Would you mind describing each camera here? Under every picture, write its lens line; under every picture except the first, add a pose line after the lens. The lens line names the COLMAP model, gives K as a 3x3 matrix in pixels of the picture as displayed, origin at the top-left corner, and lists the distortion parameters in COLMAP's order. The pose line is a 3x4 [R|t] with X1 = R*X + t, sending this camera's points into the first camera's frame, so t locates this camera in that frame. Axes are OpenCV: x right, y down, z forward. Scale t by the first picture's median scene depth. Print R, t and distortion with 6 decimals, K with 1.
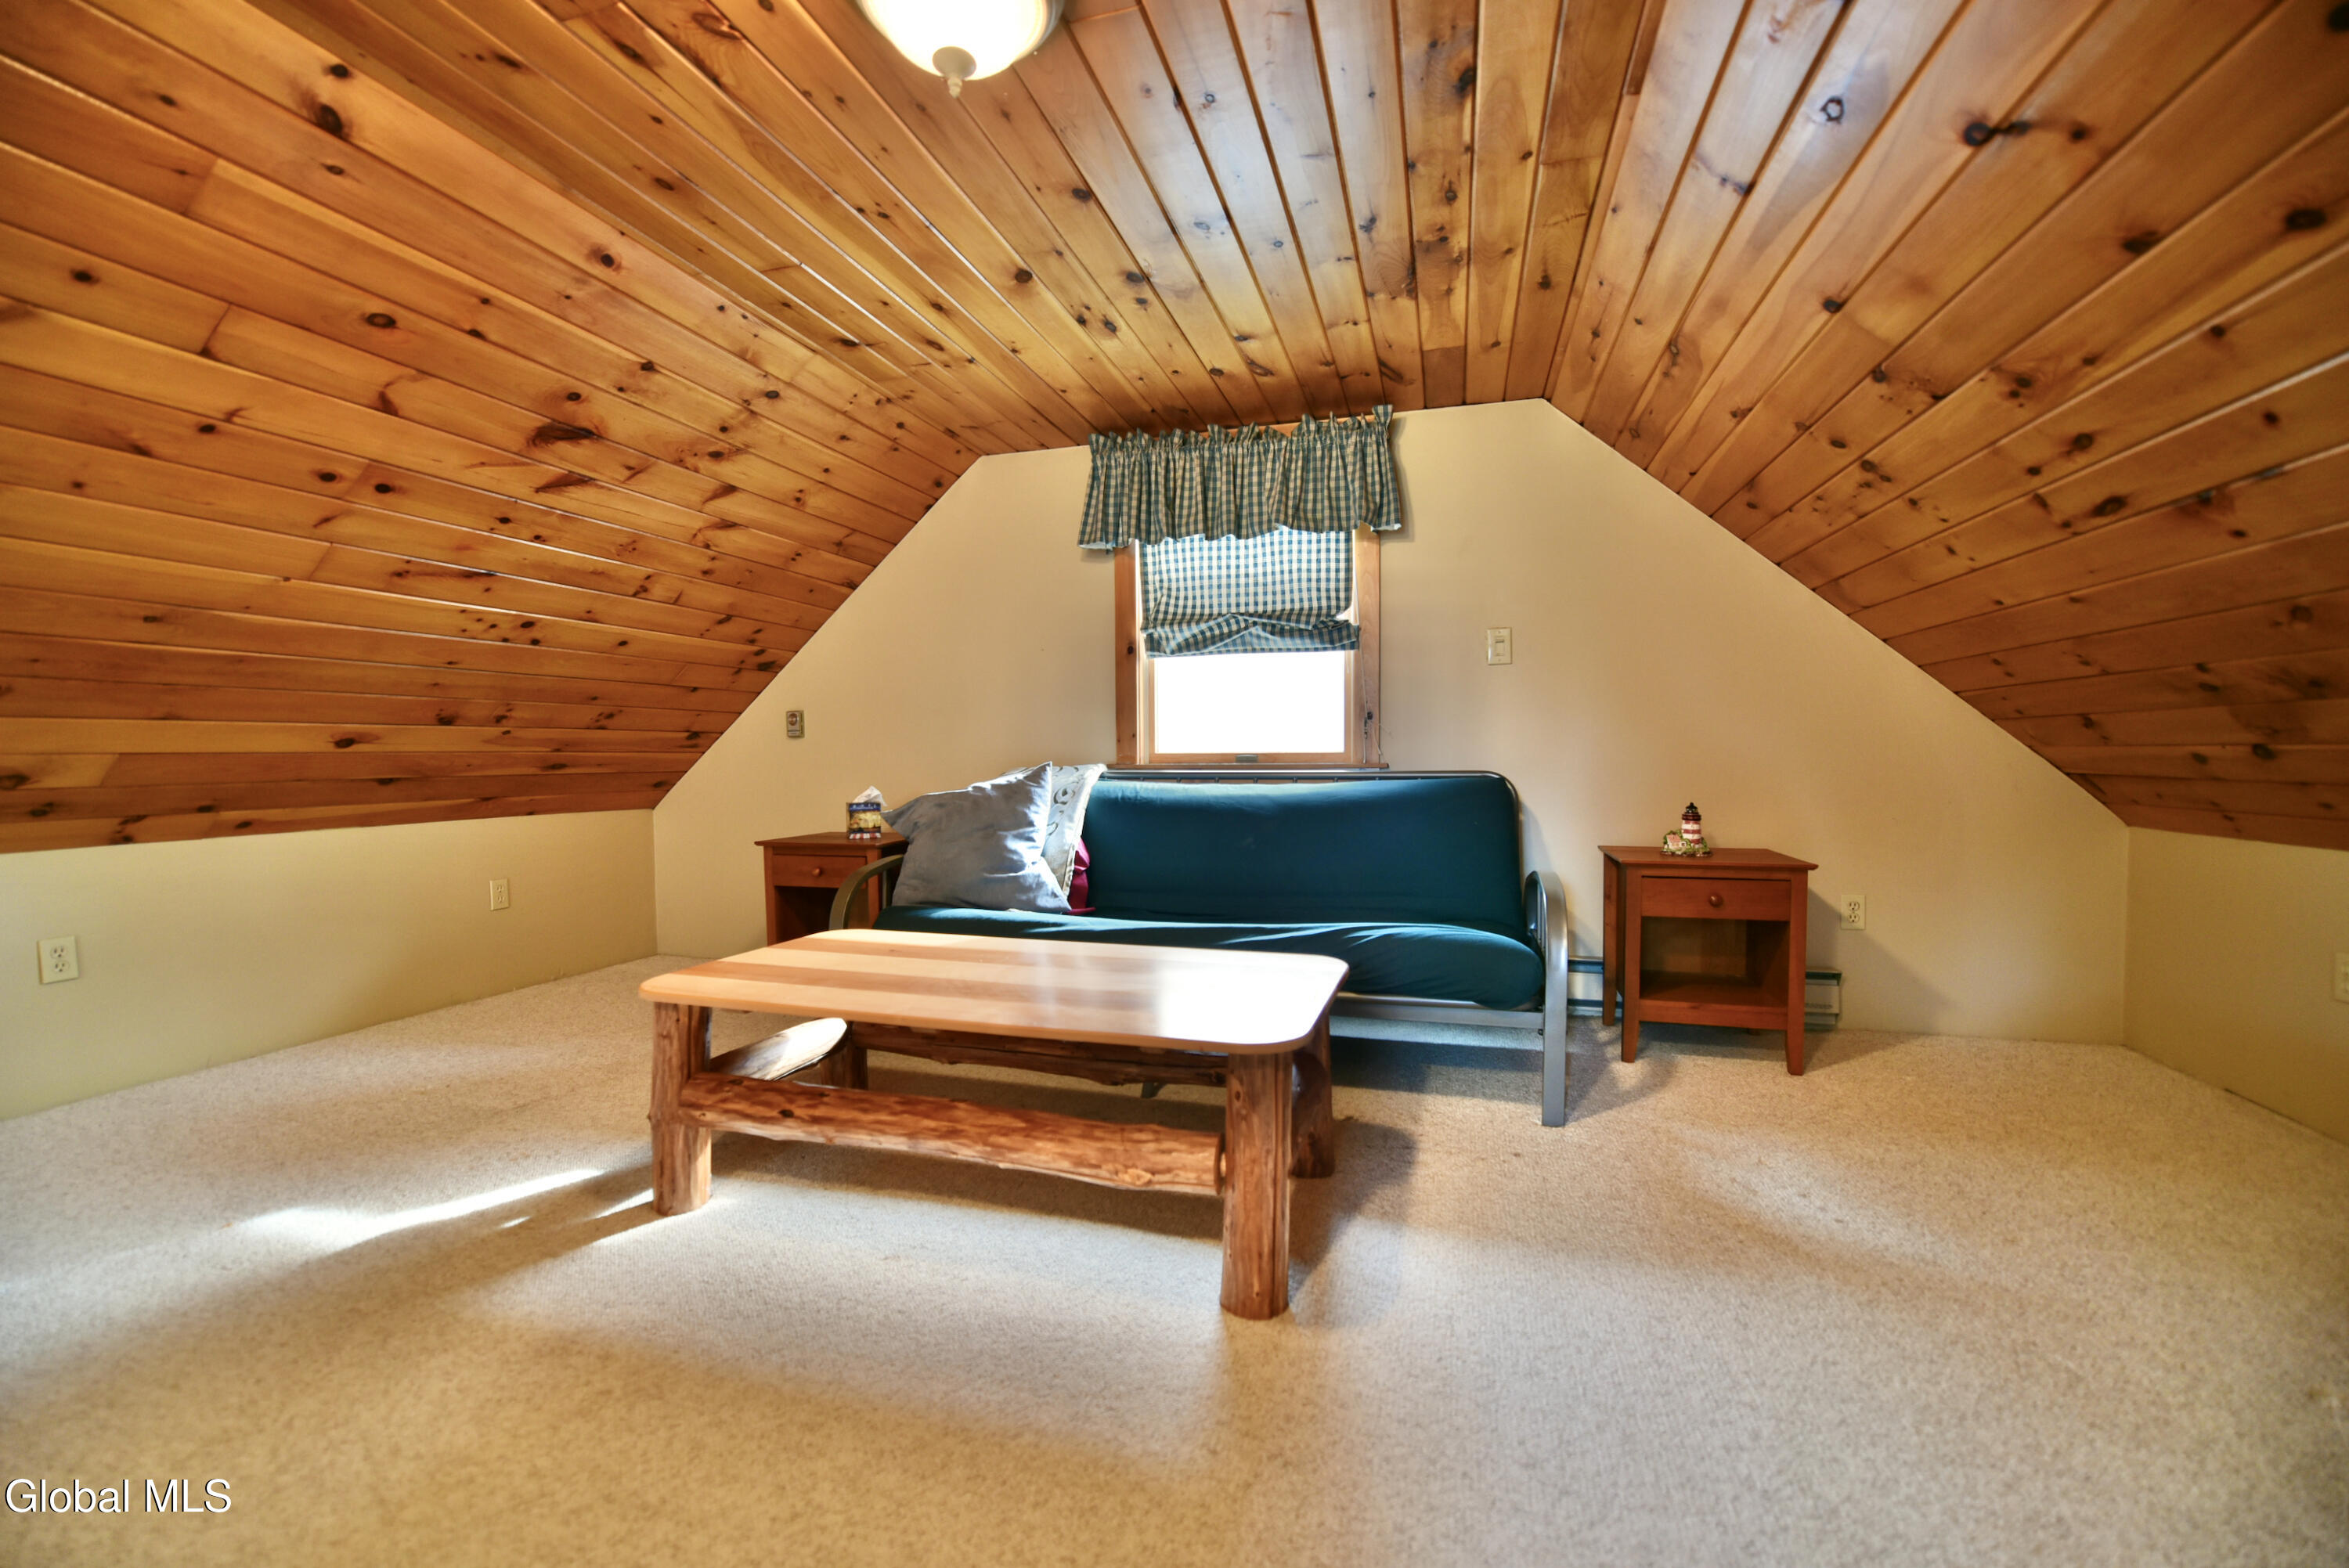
lens RADIAL K [[947.9, 0, 1202.4], [0, 947.9, 784.4], [0, 0, 1]] dist [-0.010886, -0.005511]
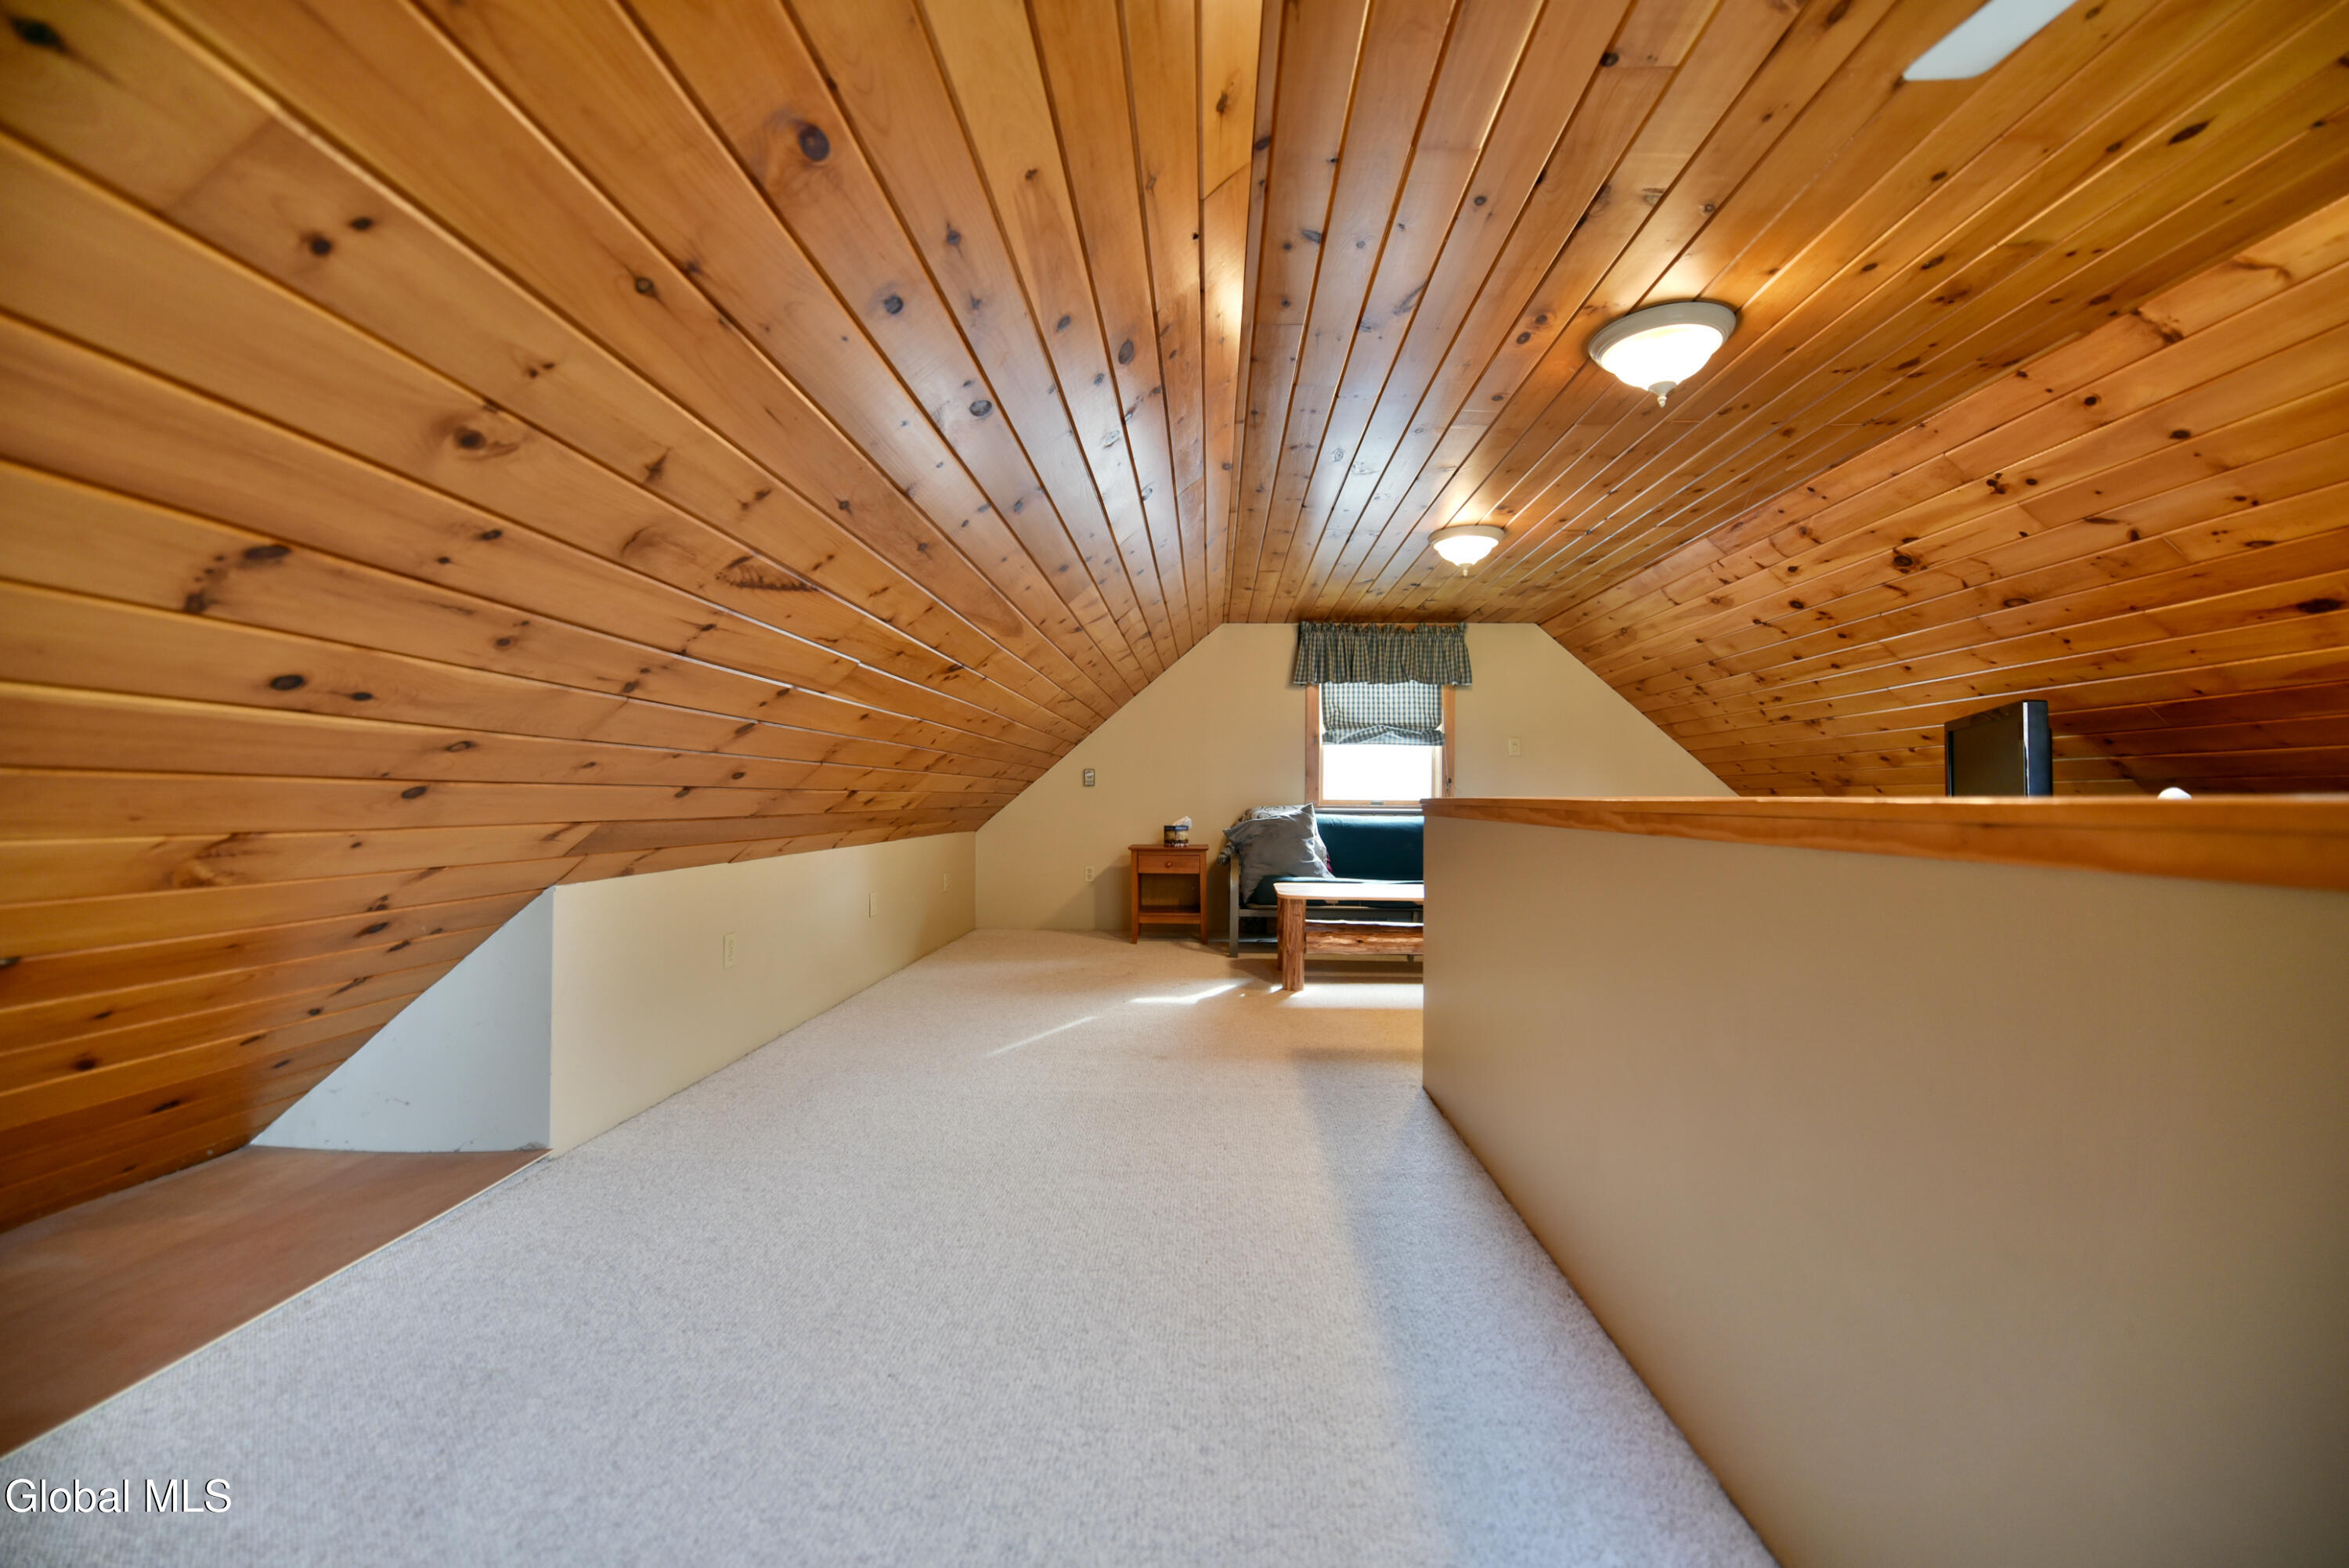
lens RADIAL K [[973.0, 0, 1178.7], [0, 973.0, 785.7], [0, 0, 1]] dist [-0.019213, -0.001336]
pose [[0.970957, 0.017549, 0.238608, -0.891211], [-0.006038, 0.998786, -0.048888, 0.038081], [-0.239176, 0.046027, 0.969885, -0.823276]]
